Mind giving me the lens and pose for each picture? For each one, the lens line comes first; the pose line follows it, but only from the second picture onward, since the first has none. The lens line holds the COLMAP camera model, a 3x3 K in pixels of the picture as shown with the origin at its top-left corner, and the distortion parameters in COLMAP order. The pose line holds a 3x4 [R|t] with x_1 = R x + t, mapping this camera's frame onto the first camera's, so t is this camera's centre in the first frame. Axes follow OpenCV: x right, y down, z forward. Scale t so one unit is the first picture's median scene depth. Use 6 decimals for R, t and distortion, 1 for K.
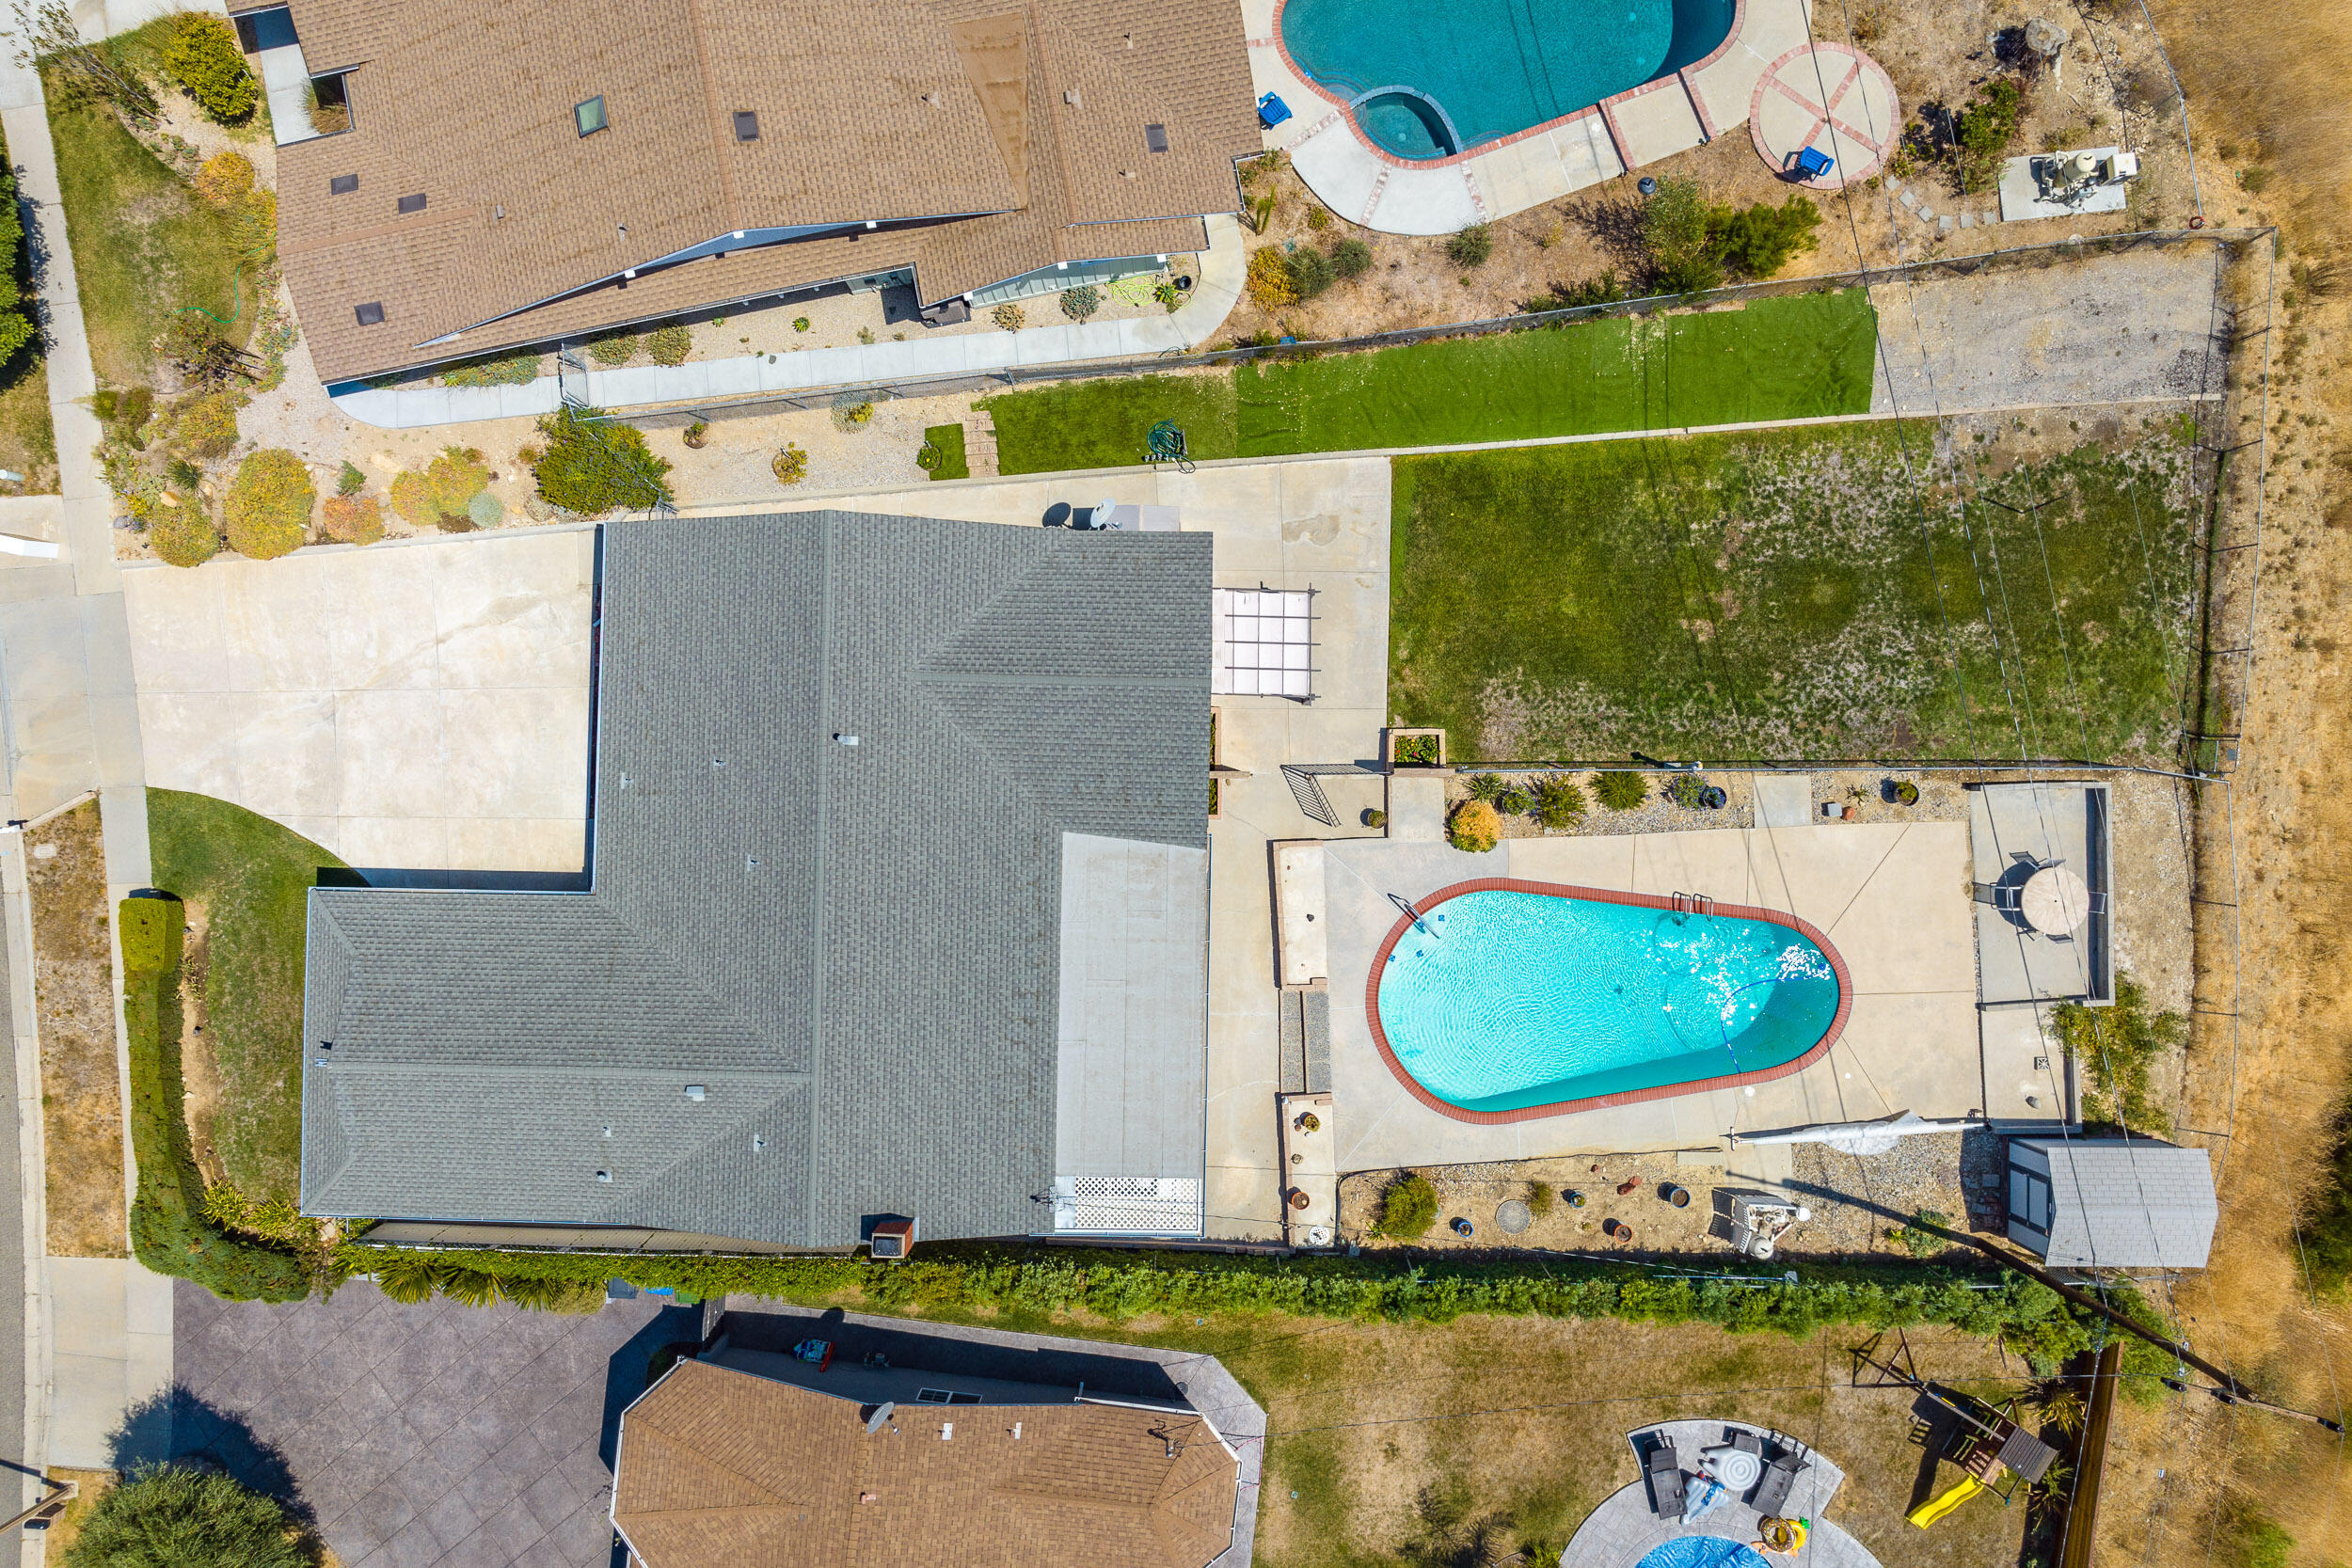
lens RADIAL K [[1615.7, 0, 1181.1], [0, 1615.7, 798.6], [0, 0, 1]] dist [-0.010154, 0.016039]
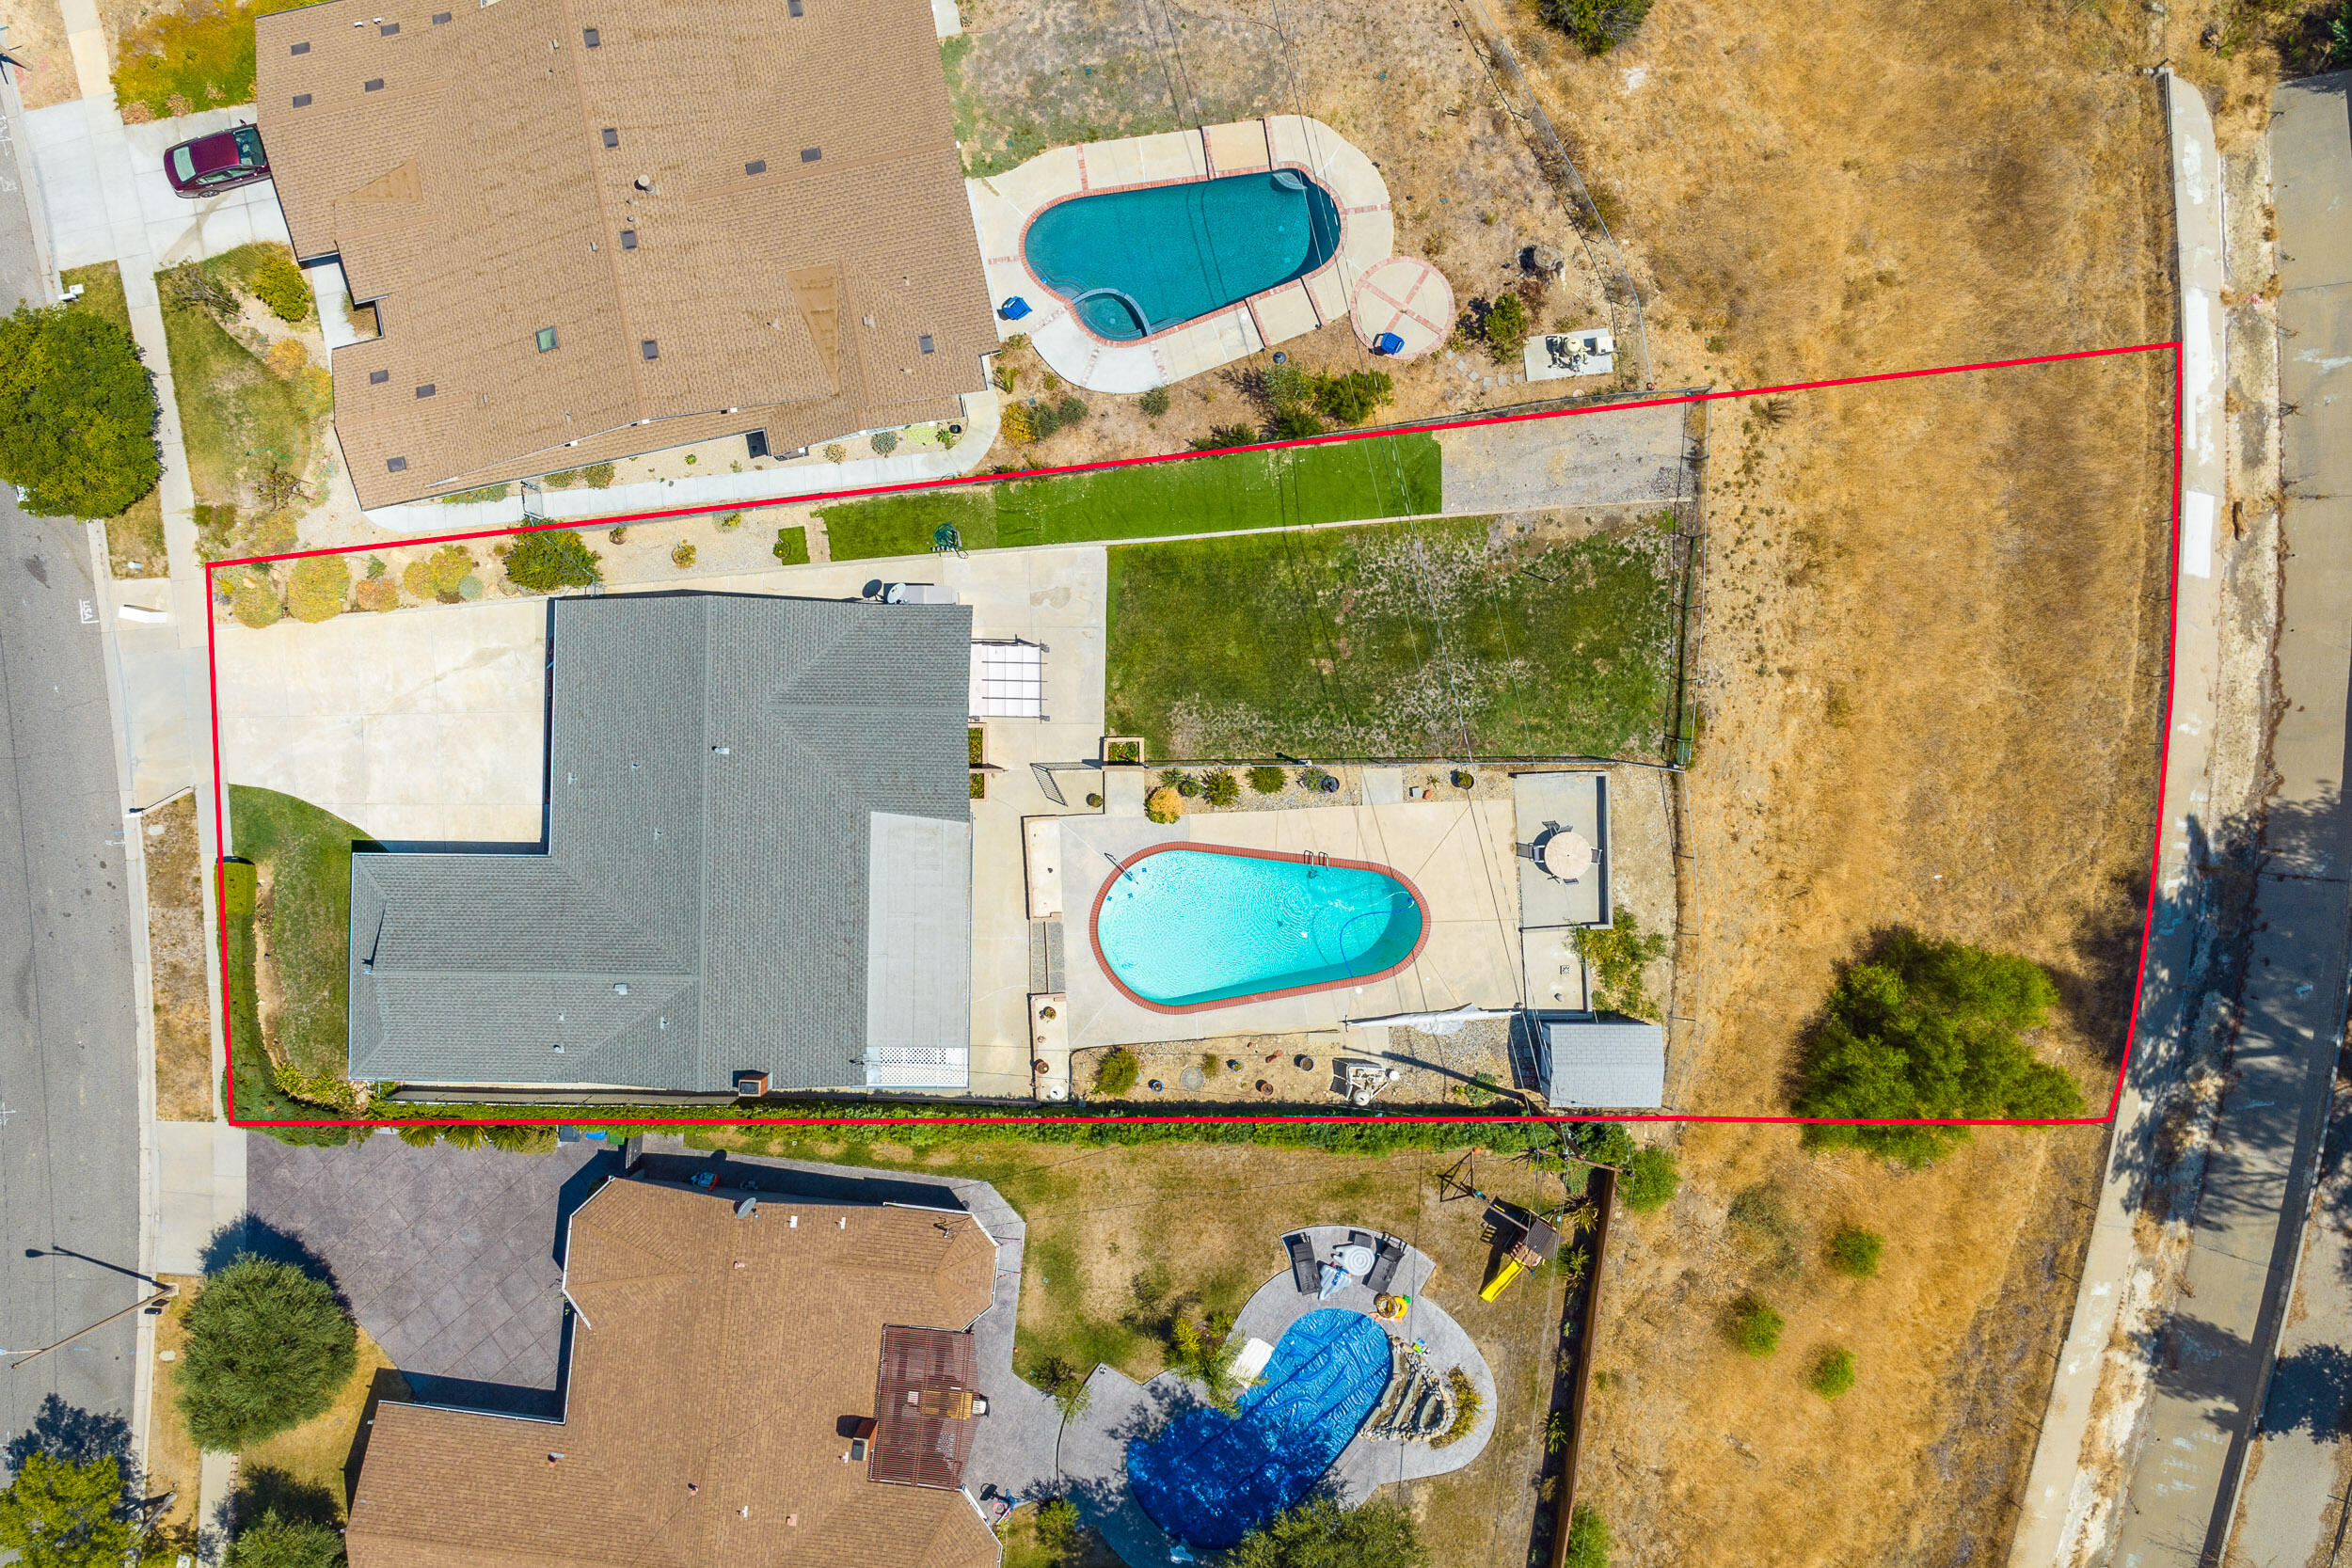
lens RADIAL K [[1920.5, 0, 1172.9], [0, 1920.5, 764.9], [0, 0, 1]] dist [0.012793, -0.015060]
pose [[0.999940, -0.006743, -0.008654, 0.202967], [0.006728, 0.999976, -0.001731, -0.015849], [0.008665, 0.001672, 0.999961, -0.693734]]
